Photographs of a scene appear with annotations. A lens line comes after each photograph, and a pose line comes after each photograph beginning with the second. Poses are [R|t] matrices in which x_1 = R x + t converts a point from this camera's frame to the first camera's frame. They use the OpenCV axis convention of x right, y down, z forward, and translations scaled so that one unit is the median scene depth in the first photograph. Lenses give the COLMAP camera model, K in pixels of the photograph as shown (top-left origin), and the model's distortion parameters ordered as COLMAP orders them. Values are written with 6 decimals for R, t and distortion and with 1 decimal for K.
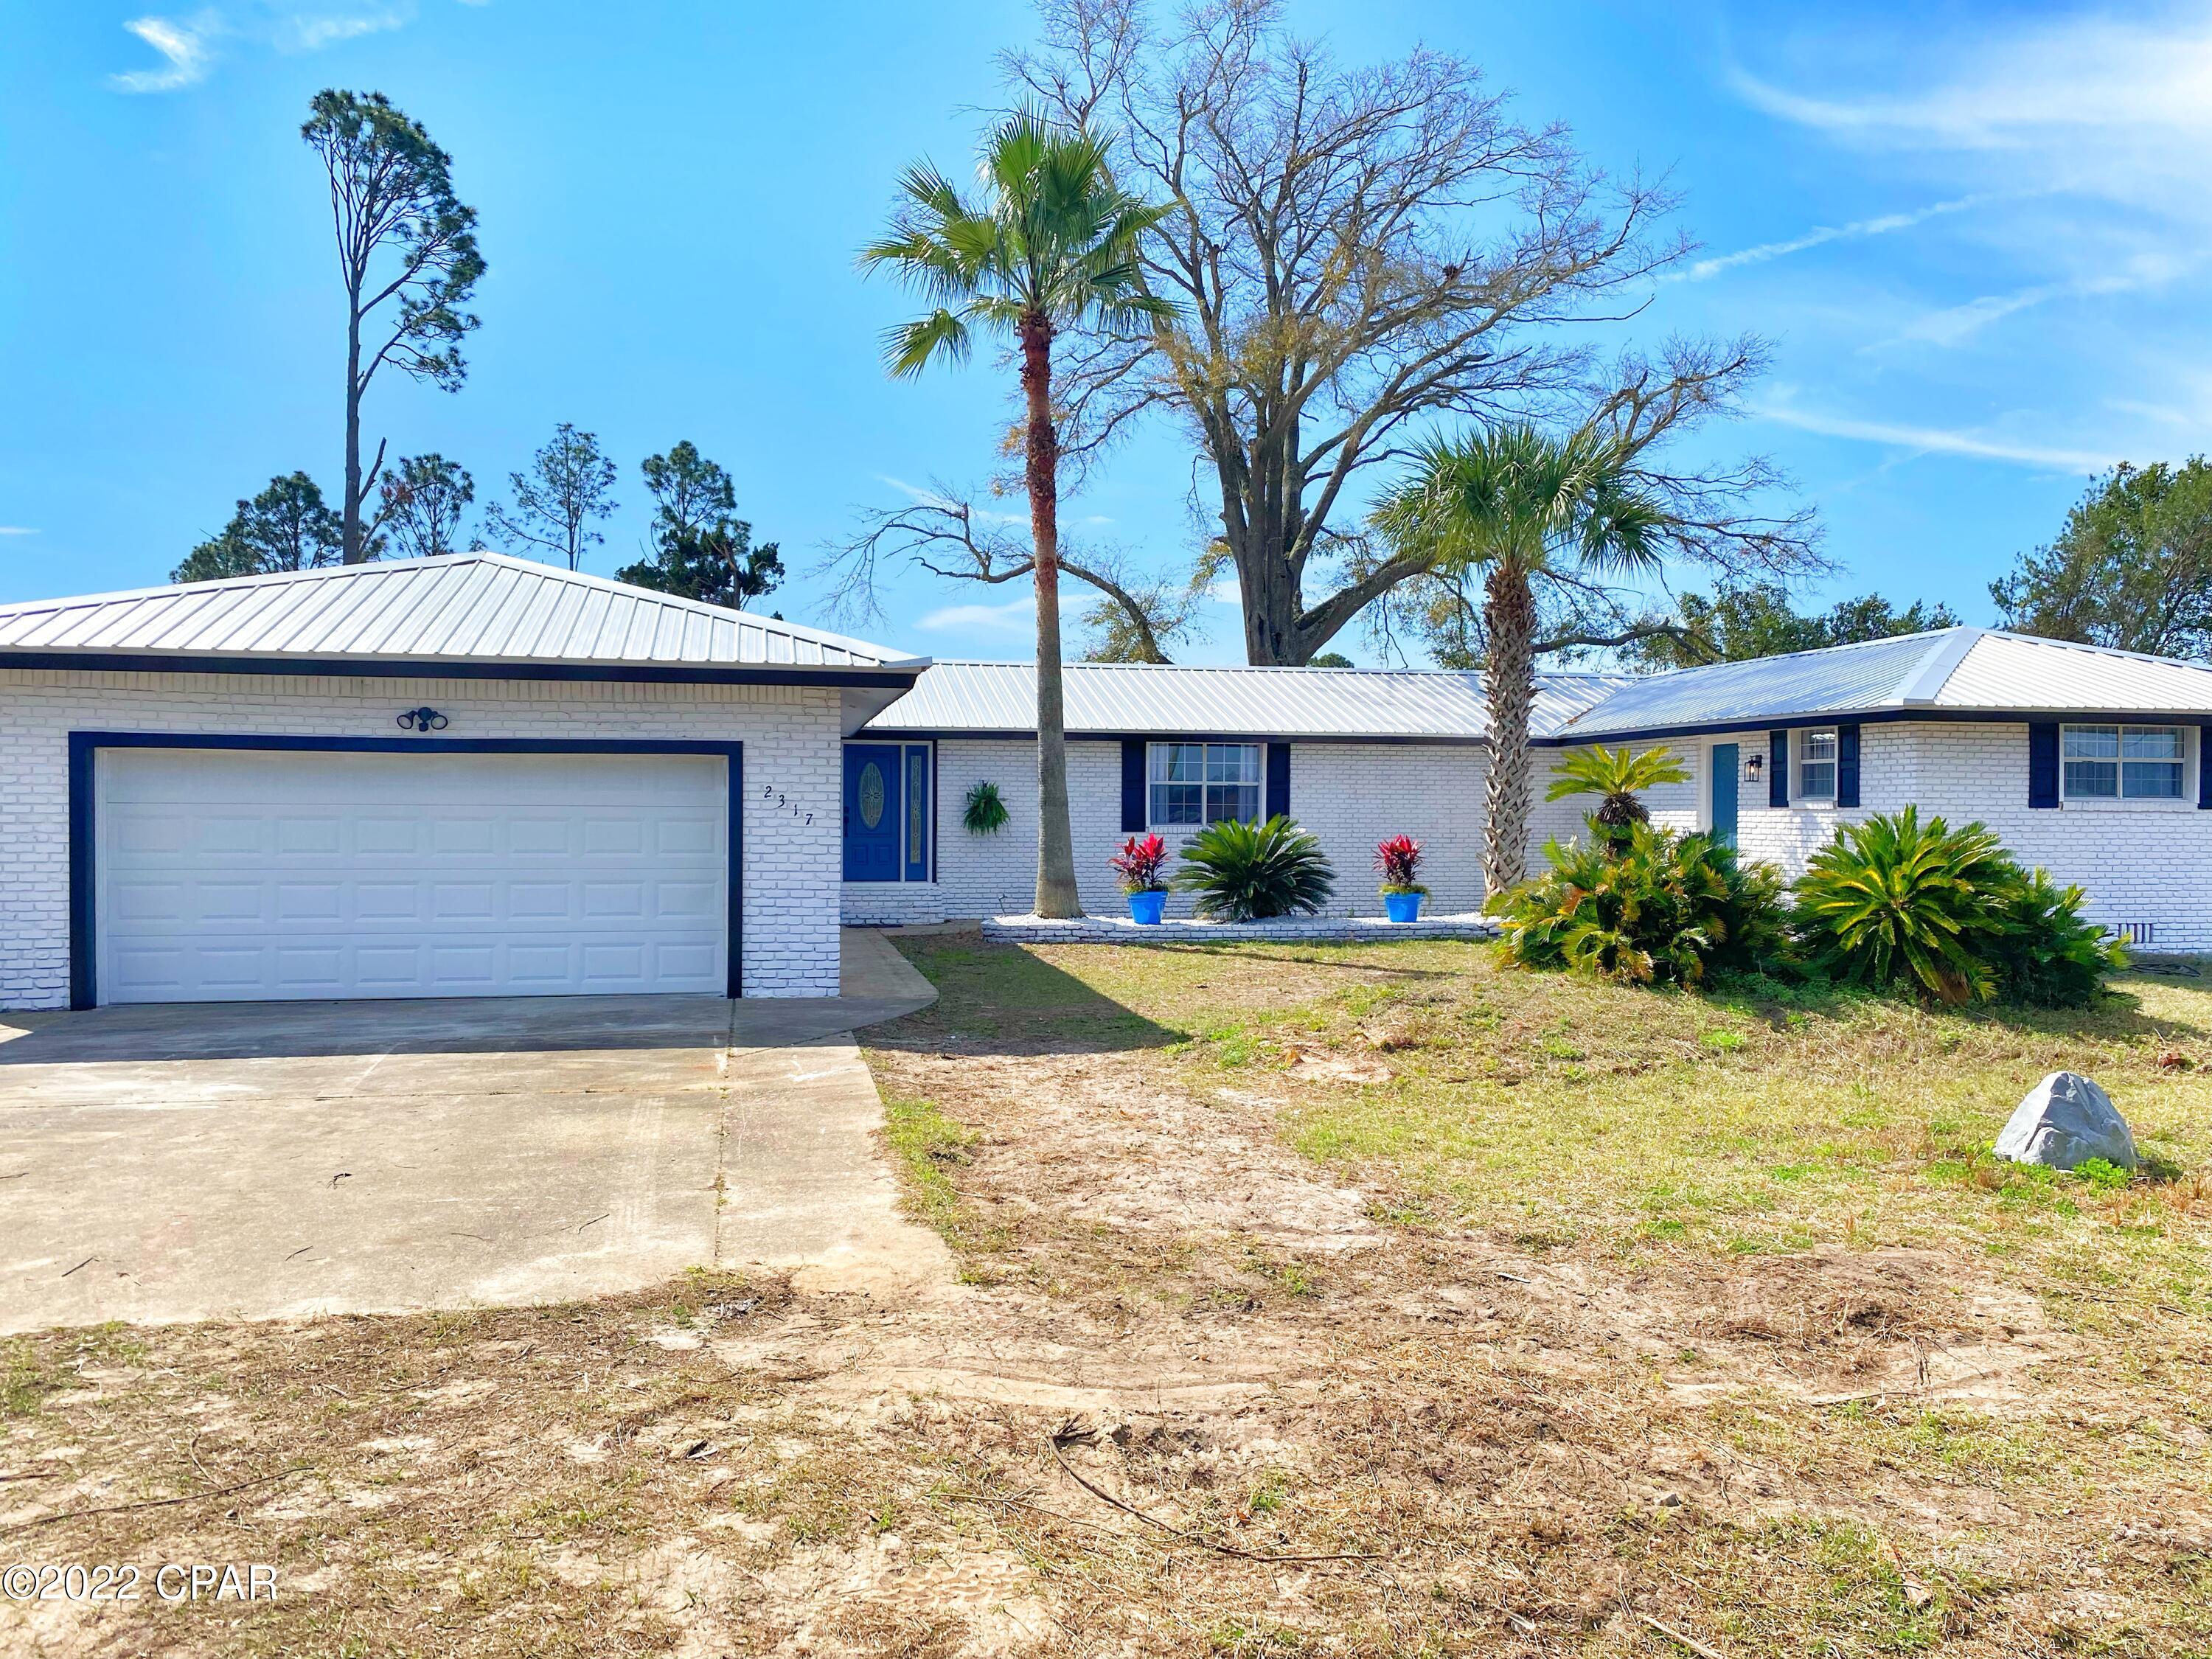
lens RADIAL K [[1757.3, 0, 1106.0], [0, 1757.3, 829.5], [0, 0, 1]] dist [0.029472, -0.035016]
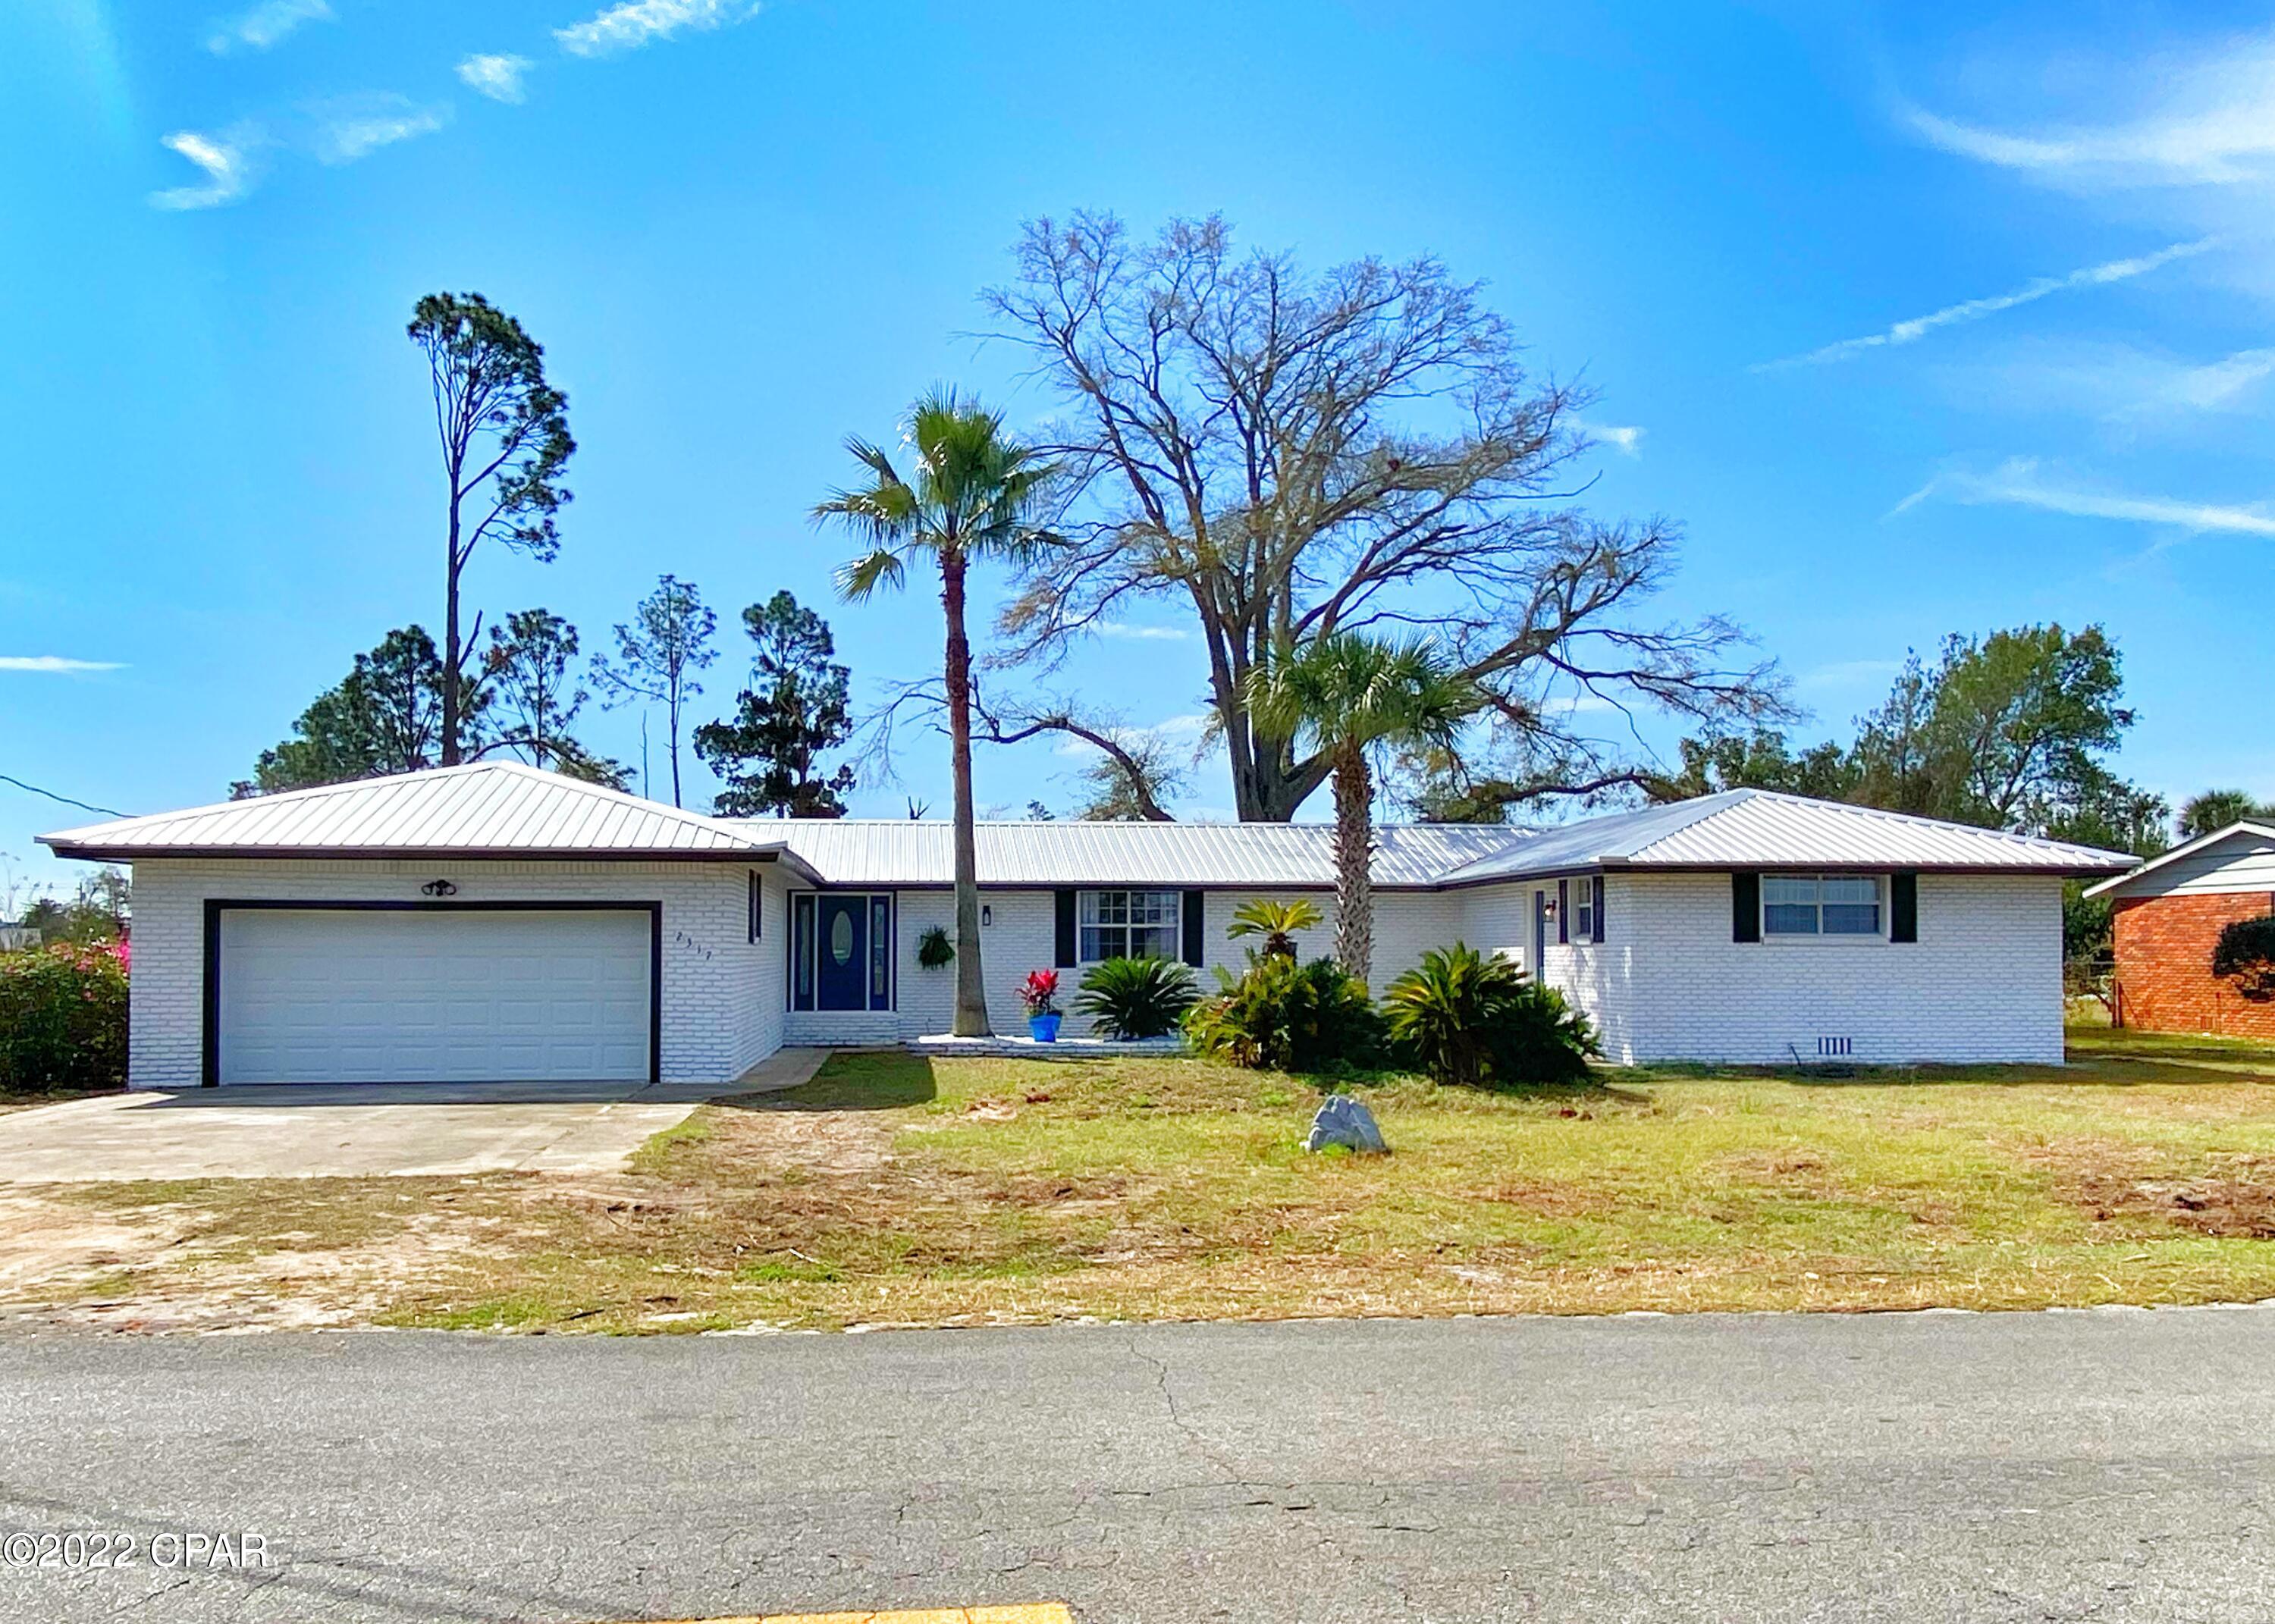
lens RADIAL K [[2014.7, 0, 1138.7], [0, 2014.7, 893.6], [0, 0, 1]] dist [0.124235, -0.227677]
pose [[0.995388, -0.008926, -0.095515, 0.106888], [0.004972, 0.999124, -0.041560, 0.004392], [0.095802, 0.040893, 0.994560, -0.189198]]
